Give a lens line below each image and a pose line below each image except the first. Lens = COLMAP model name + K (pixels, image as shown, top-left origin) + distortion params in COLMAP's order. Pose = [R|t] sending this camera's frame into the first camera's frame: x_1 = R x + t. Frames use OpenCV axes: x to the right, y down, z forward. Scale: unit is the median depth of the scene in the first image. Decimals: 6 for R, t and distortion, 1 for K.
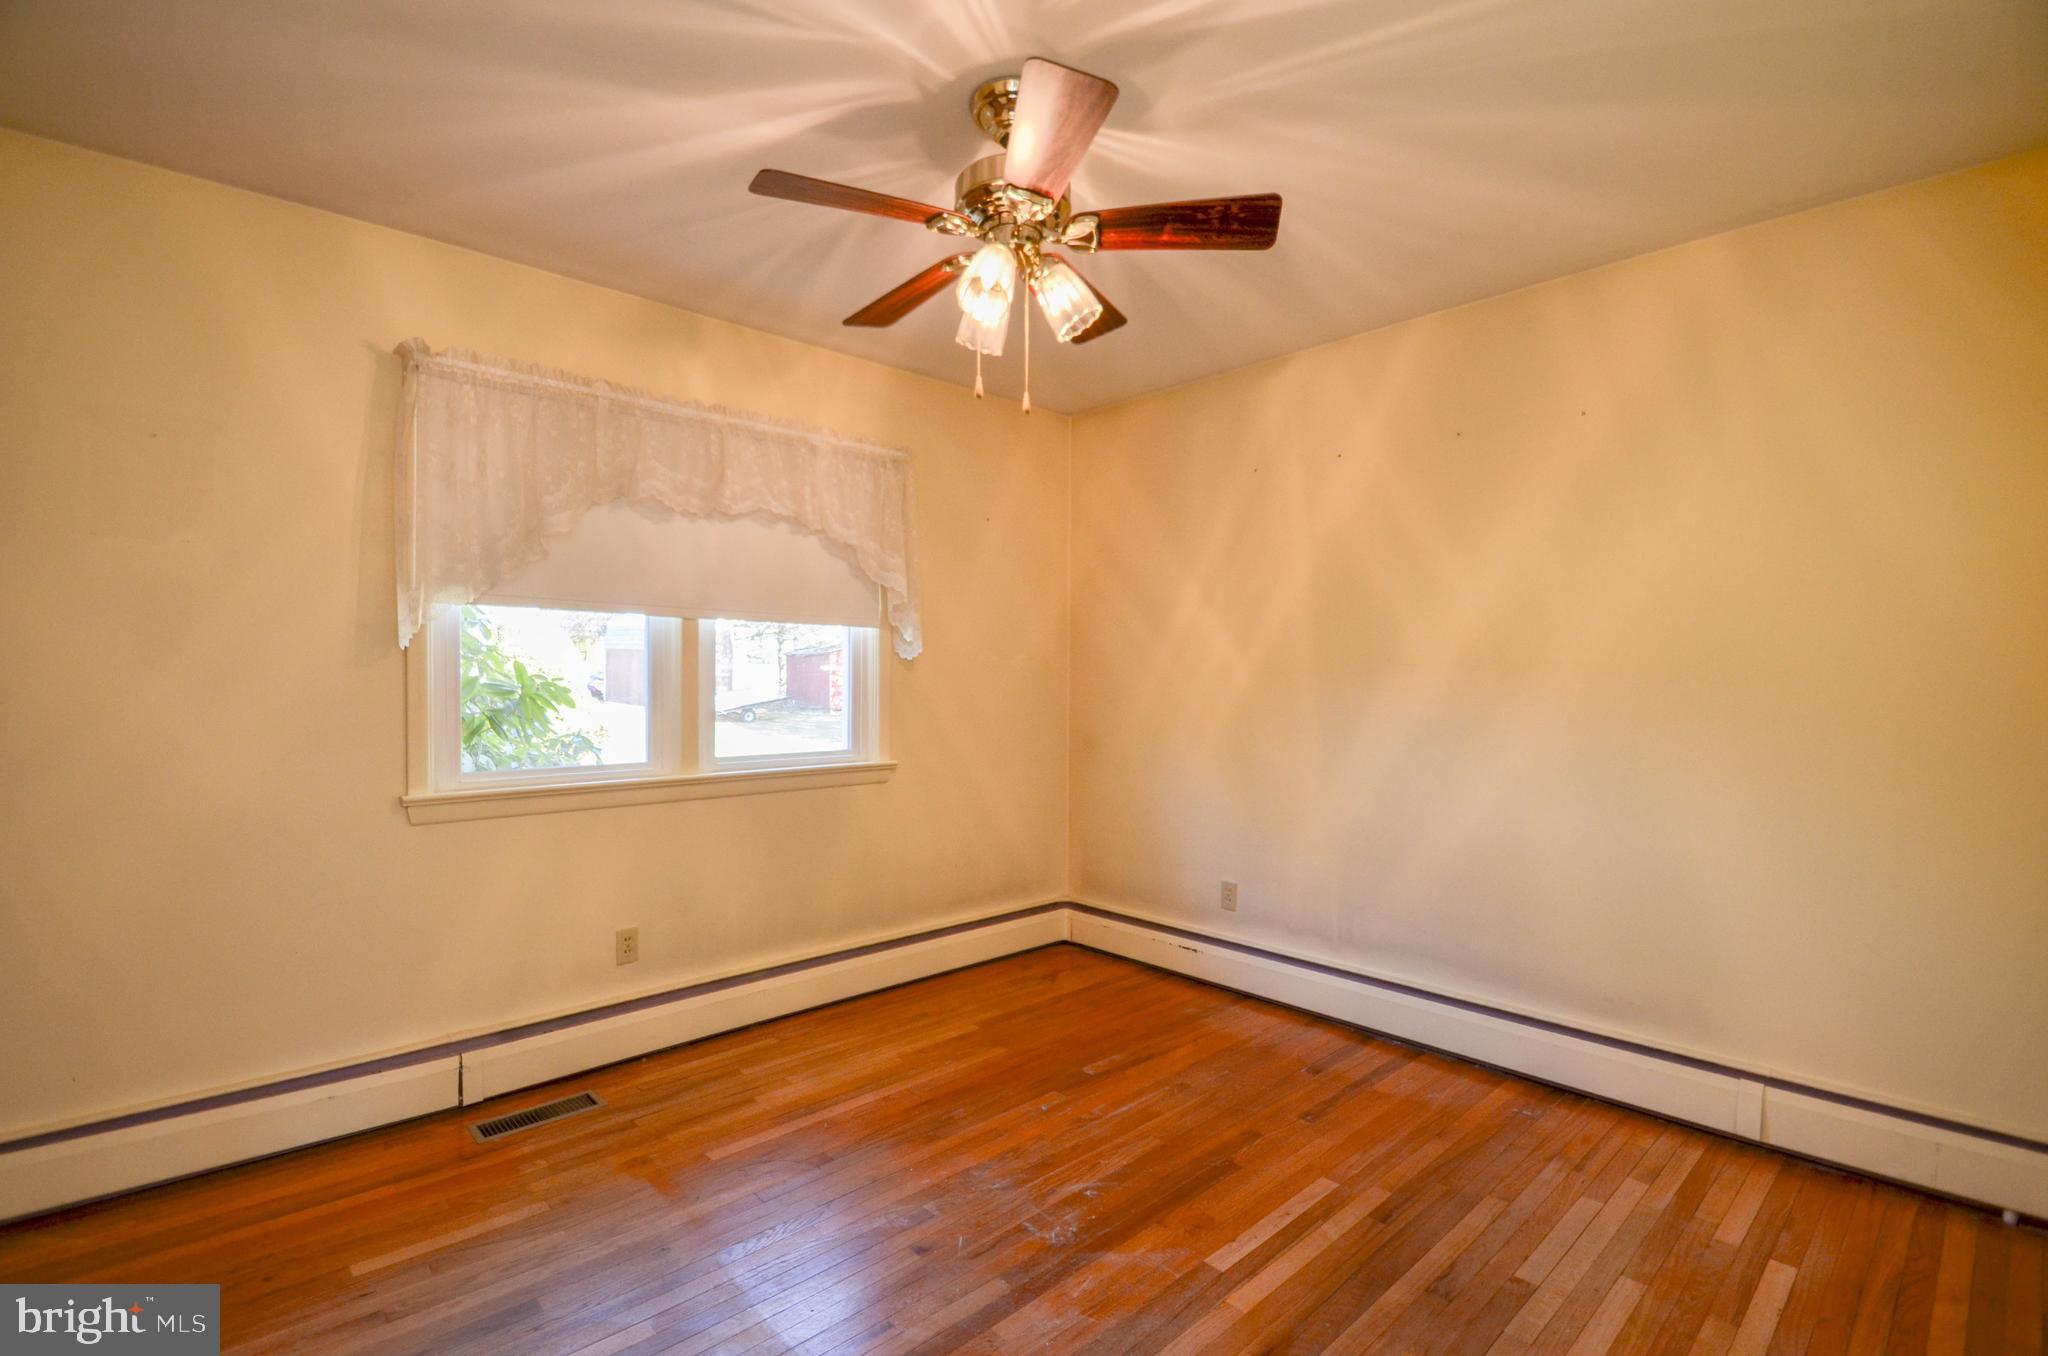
lens RADIAL K [[916.8, 0, 1029.4], [0, 916.8, 678.1], [0, 0, 1]] dist [0.008683, -0.010864]
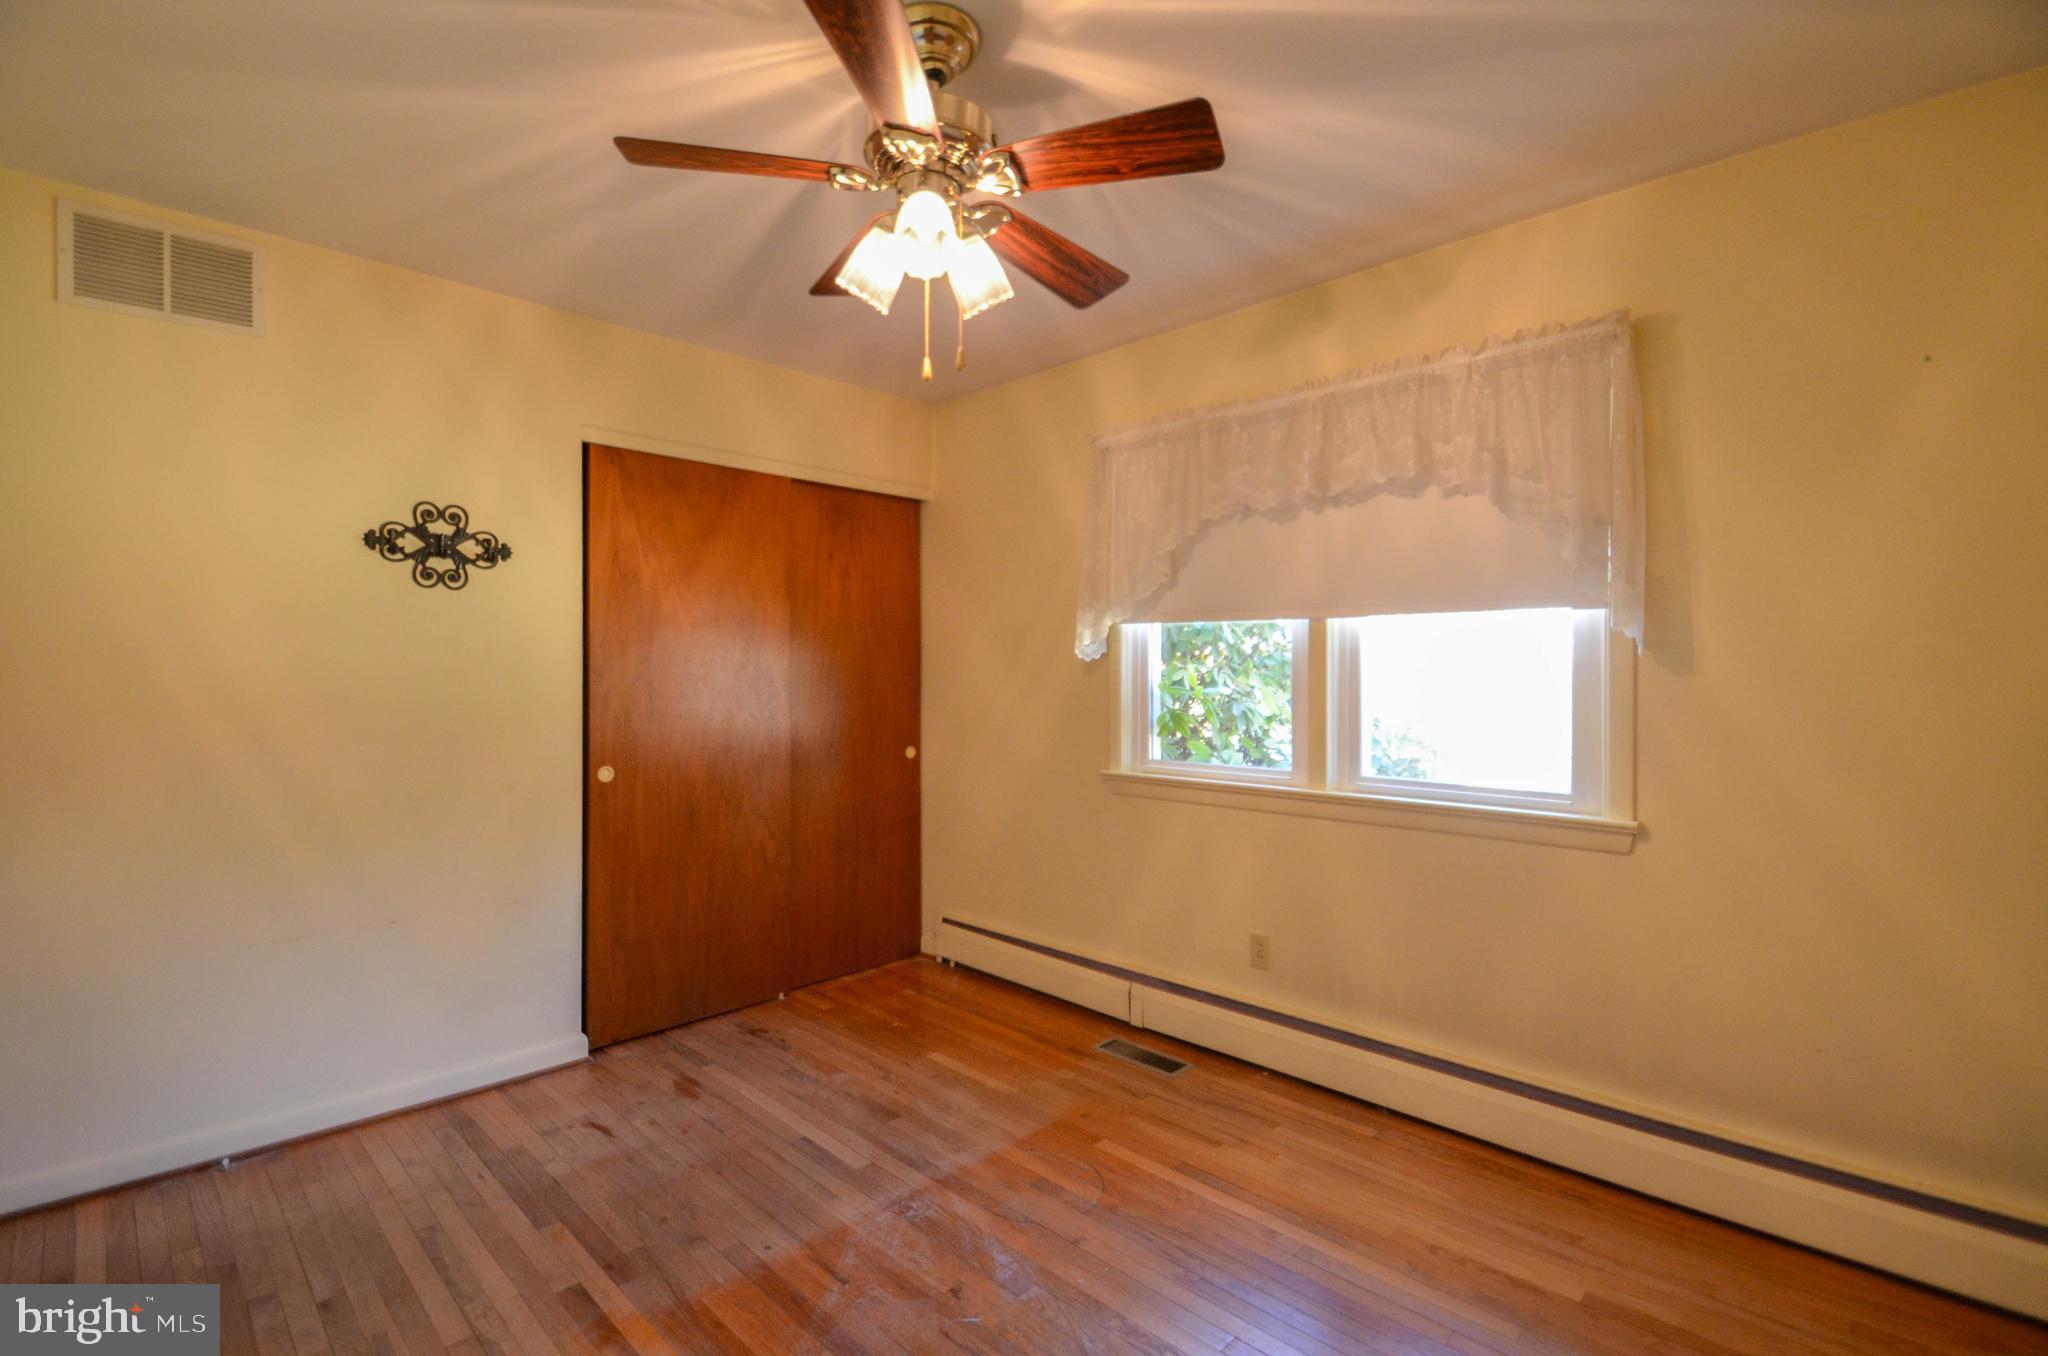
lens RADIAL K [[916.8, 0, 1022.7], [0, 916.8, 681.3], [0, 0, 1]] dist [0.008683, -0.010864]
pose [[0.045486, -0.007310, -0.998938, 0.545217], [-0.016289, 0.999835, -0.008058, 0.009196], [0.998832, 0.016638, 0.045360, 0.683433]]
